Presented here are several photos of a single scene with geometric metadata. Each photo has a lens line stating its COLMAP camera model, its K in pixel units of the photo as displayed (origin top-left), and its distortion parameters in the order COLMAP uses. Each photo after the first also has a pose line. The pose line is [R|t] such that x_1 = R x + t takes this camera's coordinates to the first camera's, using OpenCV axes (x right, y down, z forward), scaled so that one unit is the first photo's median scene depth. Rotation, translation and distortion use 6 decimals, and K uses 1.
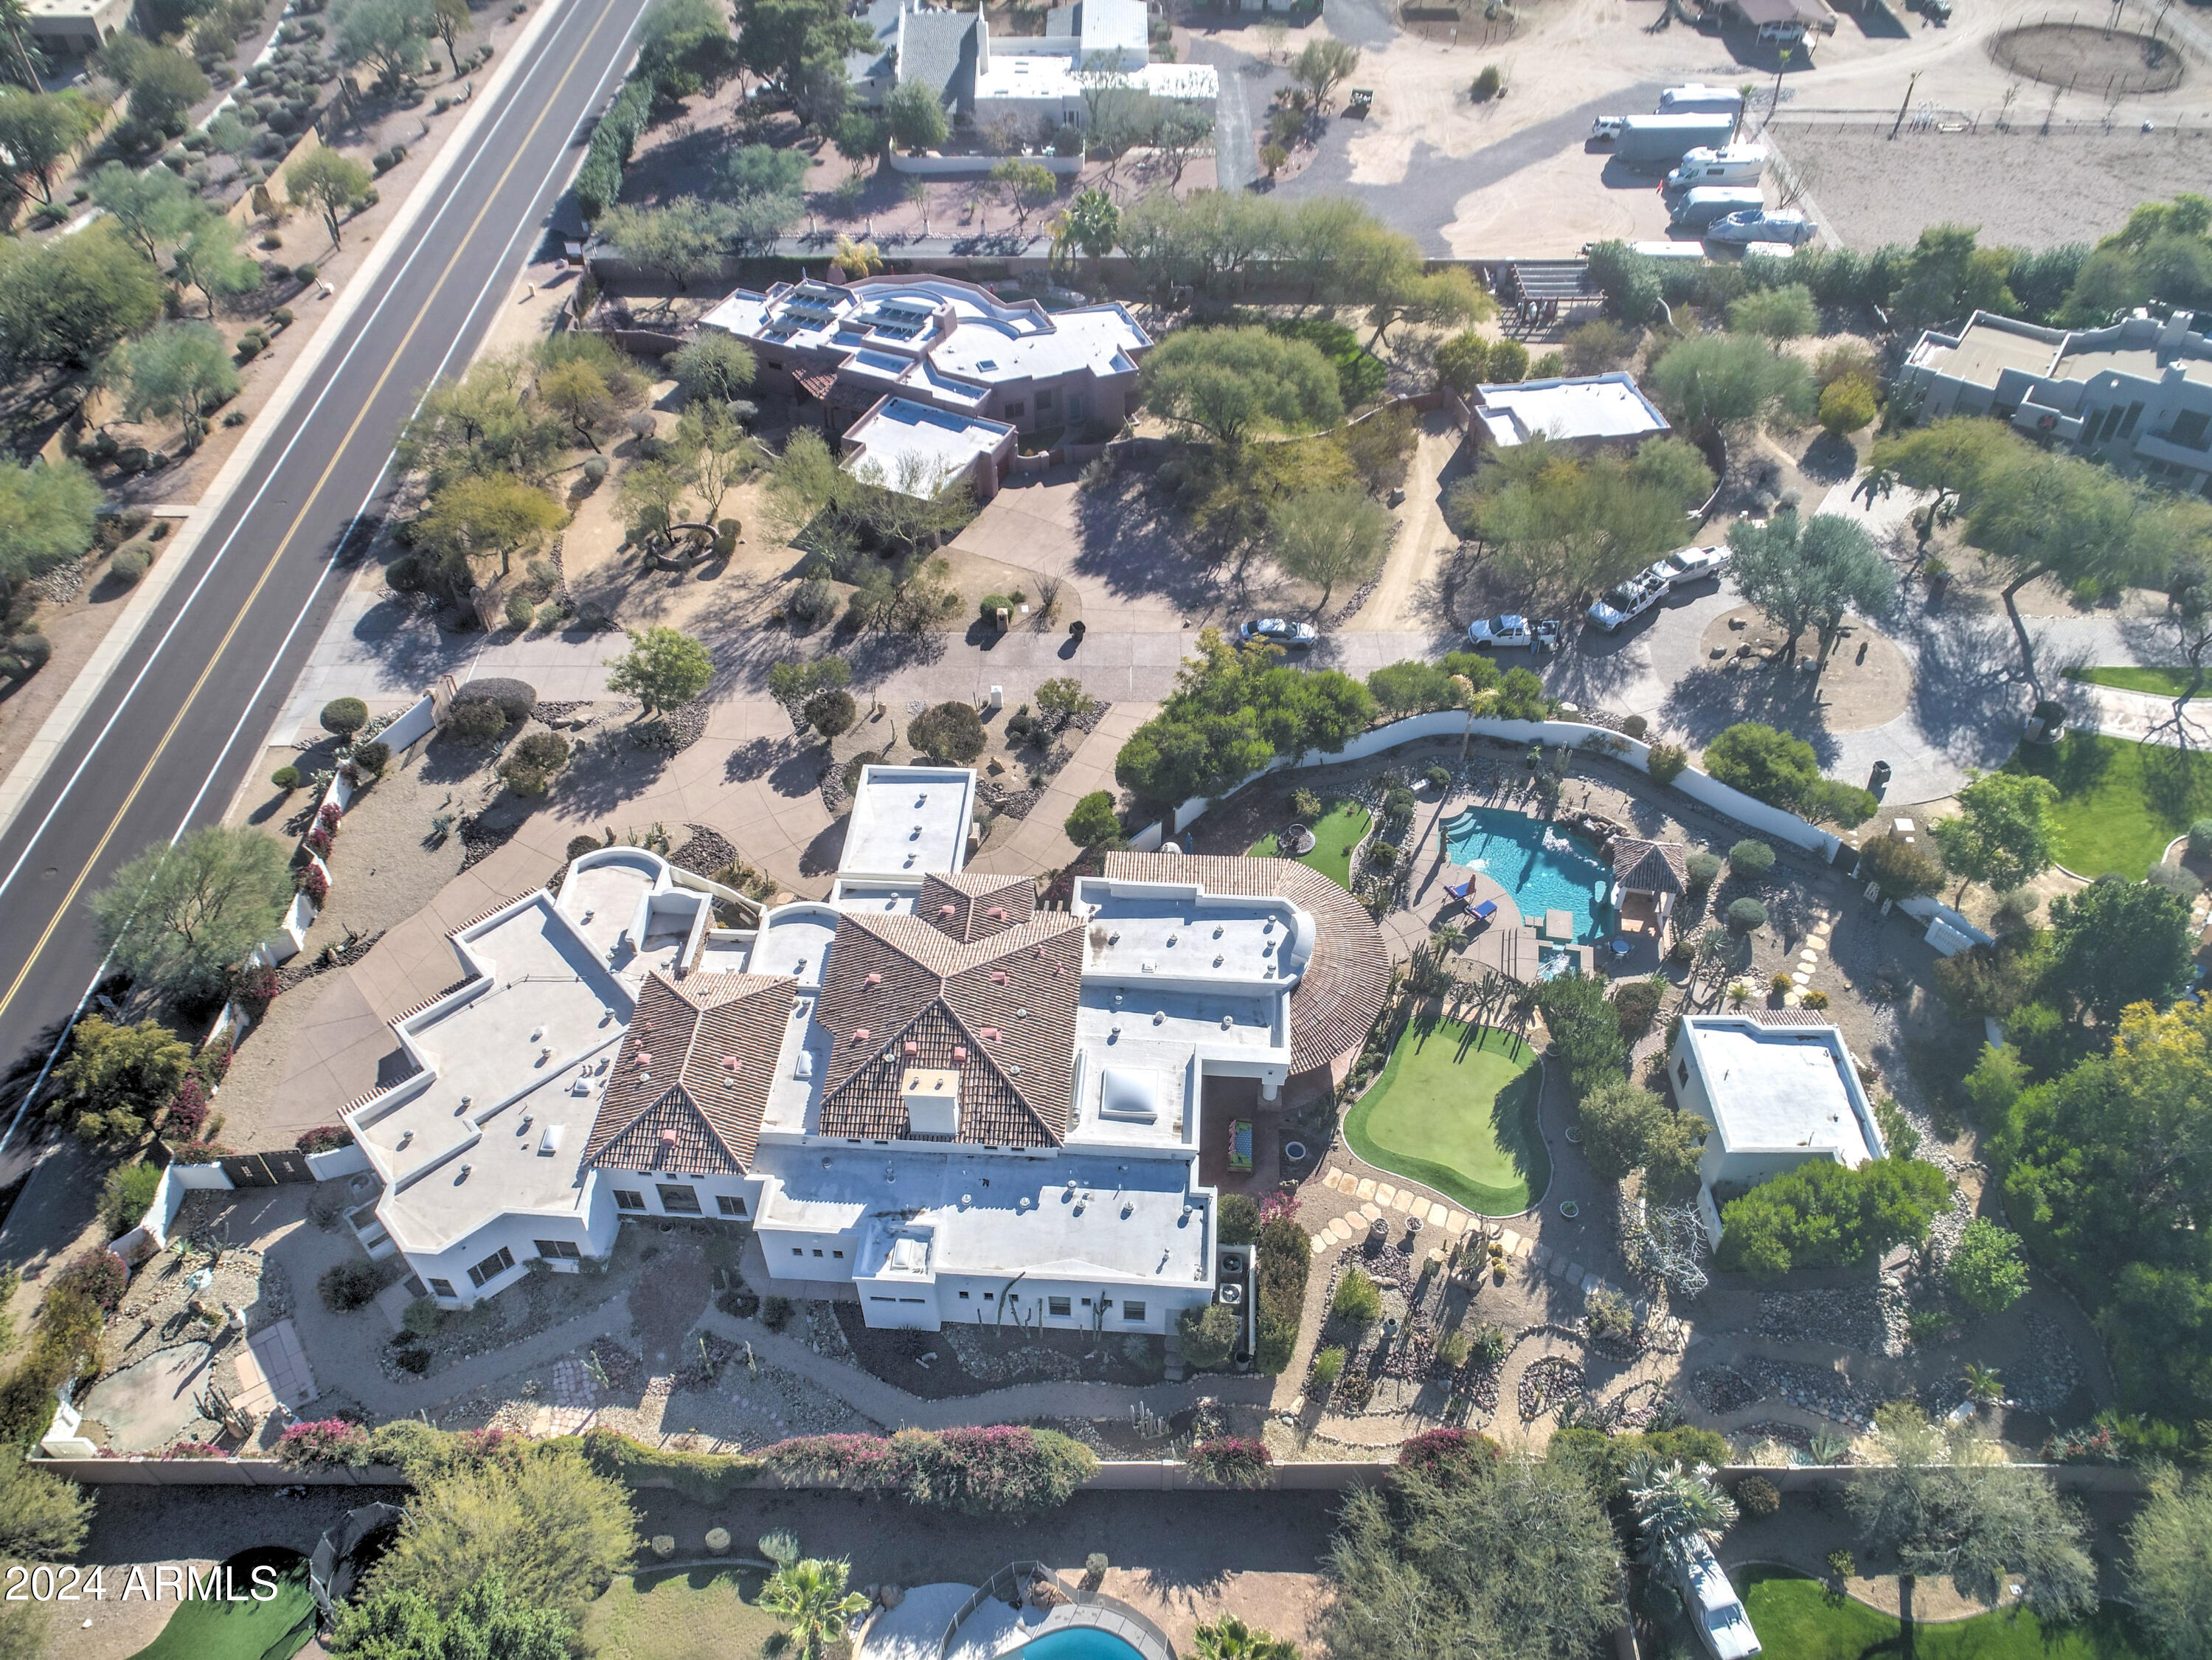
lens RADIAL K [[1662.2, 0, 1107.4], [0, 1662.2, 842.9], [0, 0, 1]] dist [0.000445, -0.001653]
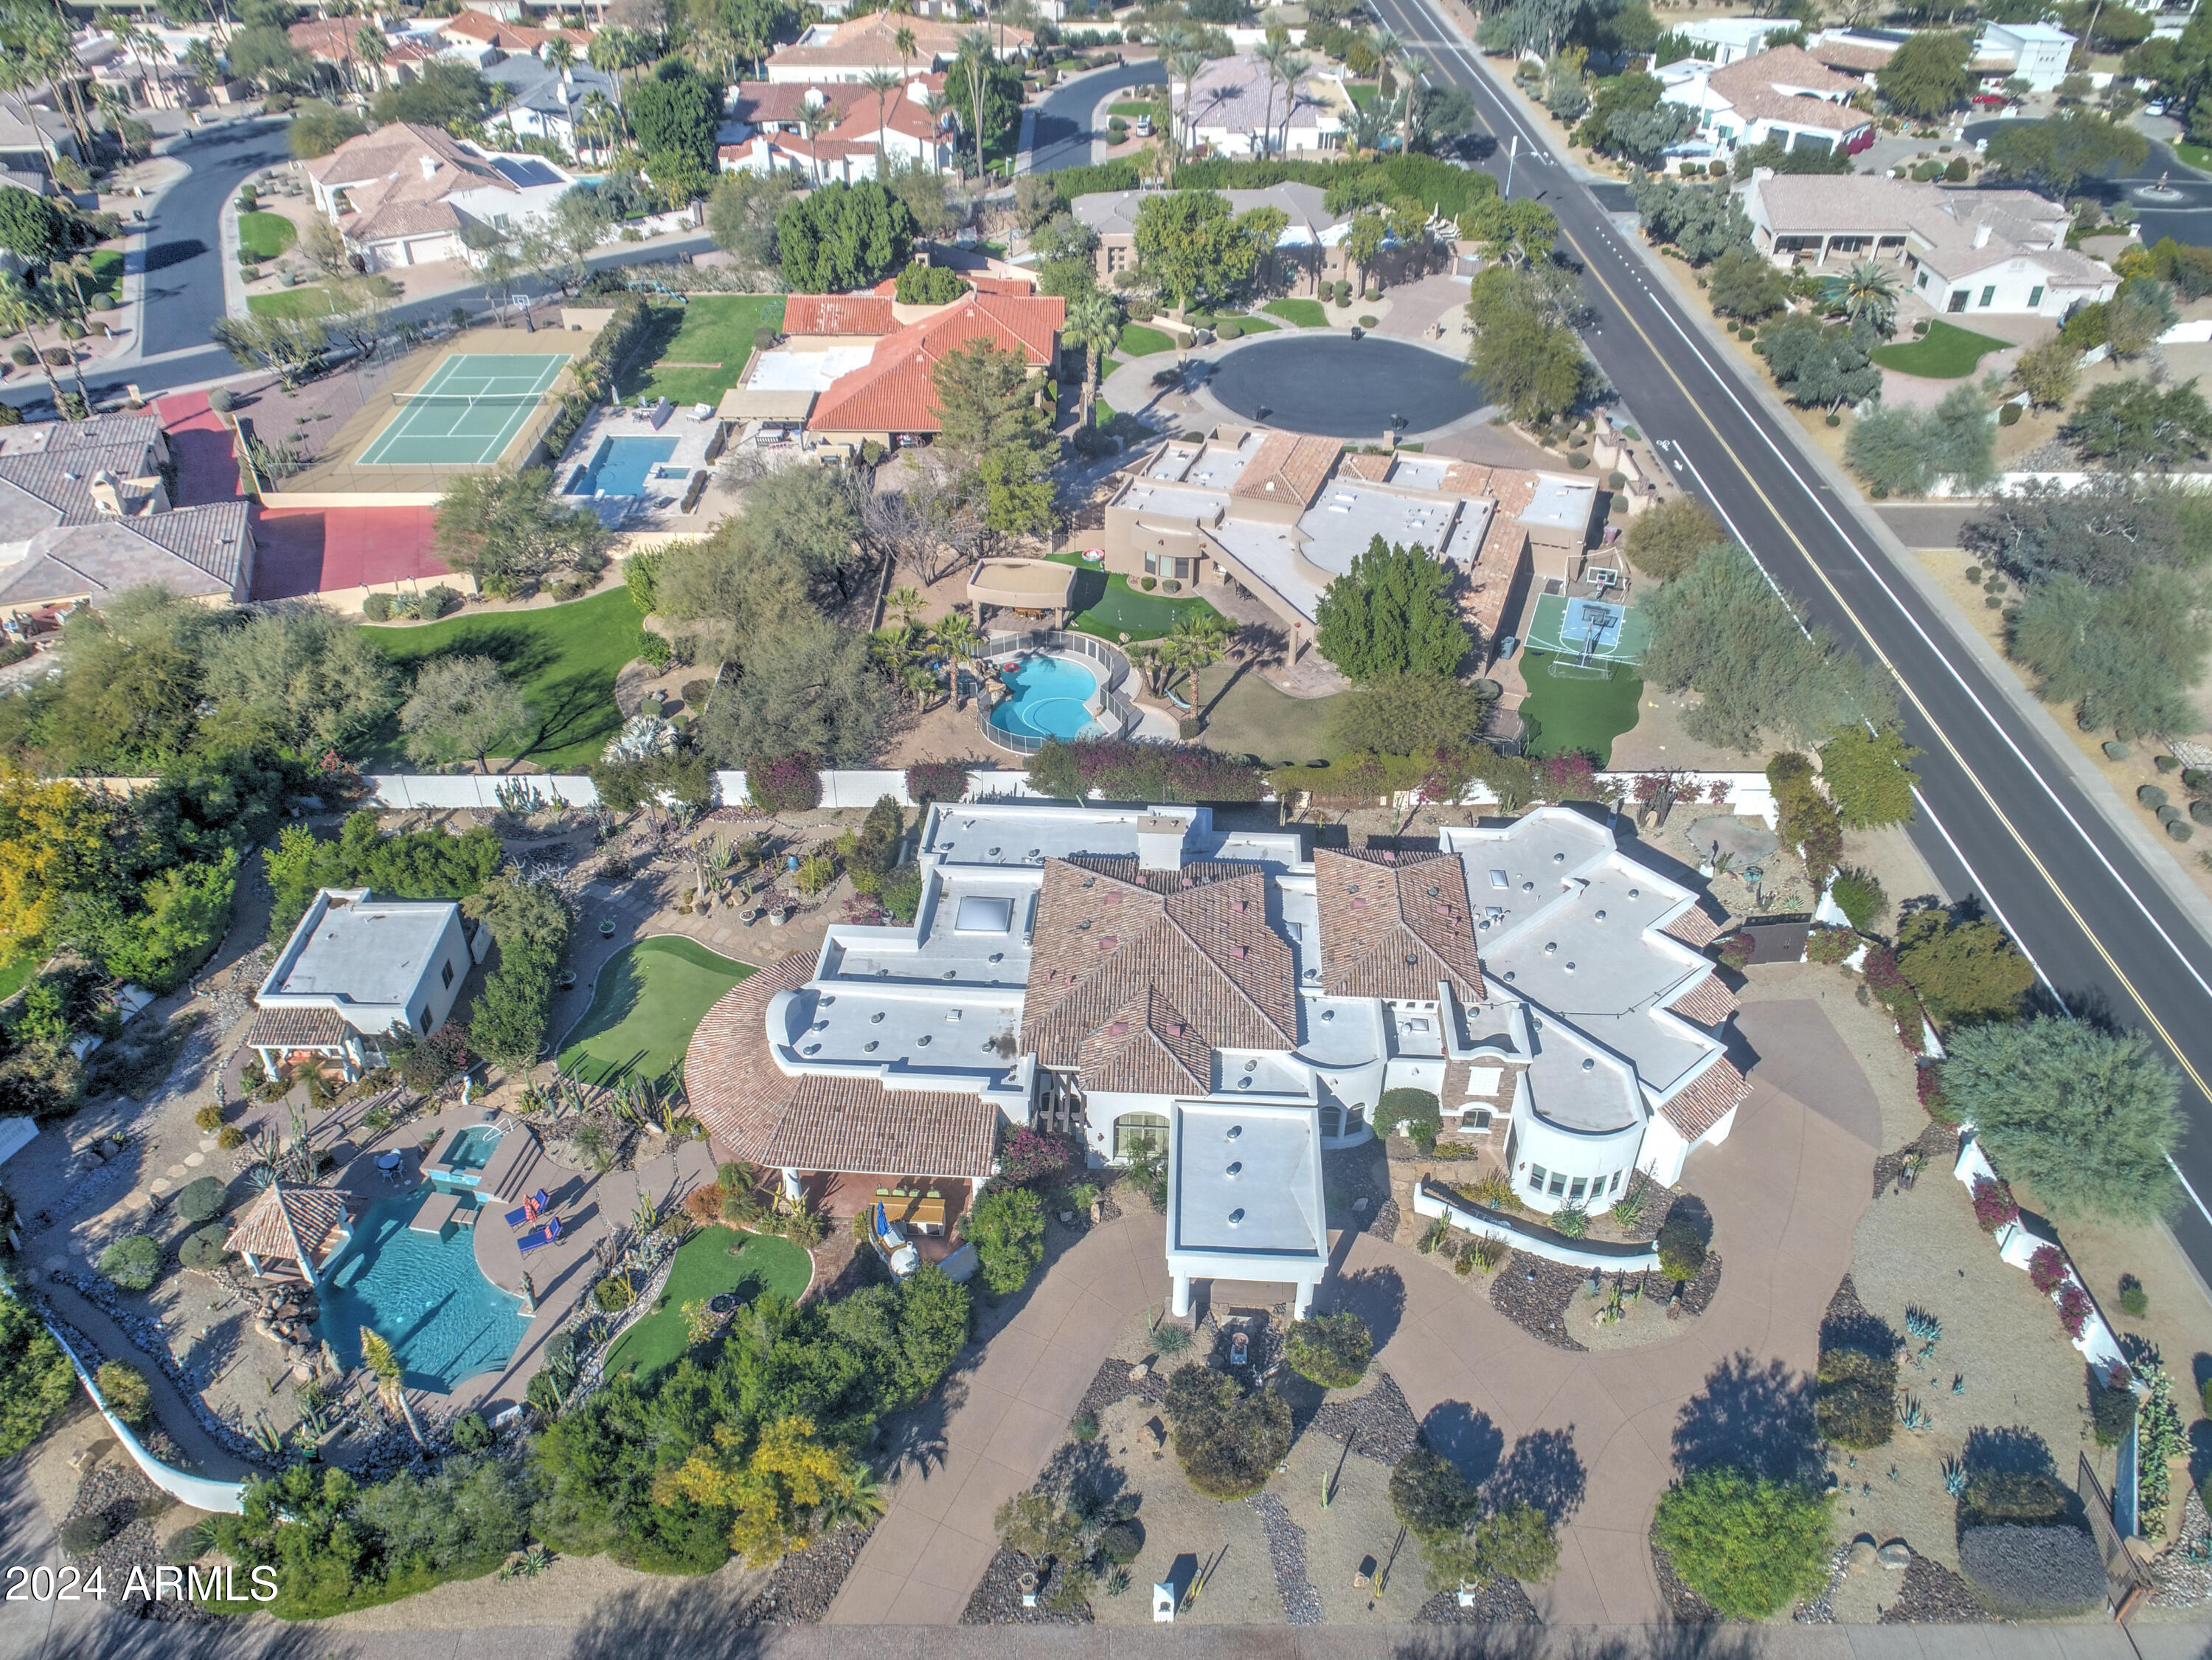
lens RADIAL K [[1662.2, 0, 1107.4], [0, 1662.2, 842.9], [0, 0, 1]] dist [0.000445, -0.001653]
pose [[-0.999943, 0.007375, -0.007746, -0.045529], [-0.006613, 0.142880, 0.989718, -0.721609], [0.008406, 0.989713, -0.142823, 0.872594]]
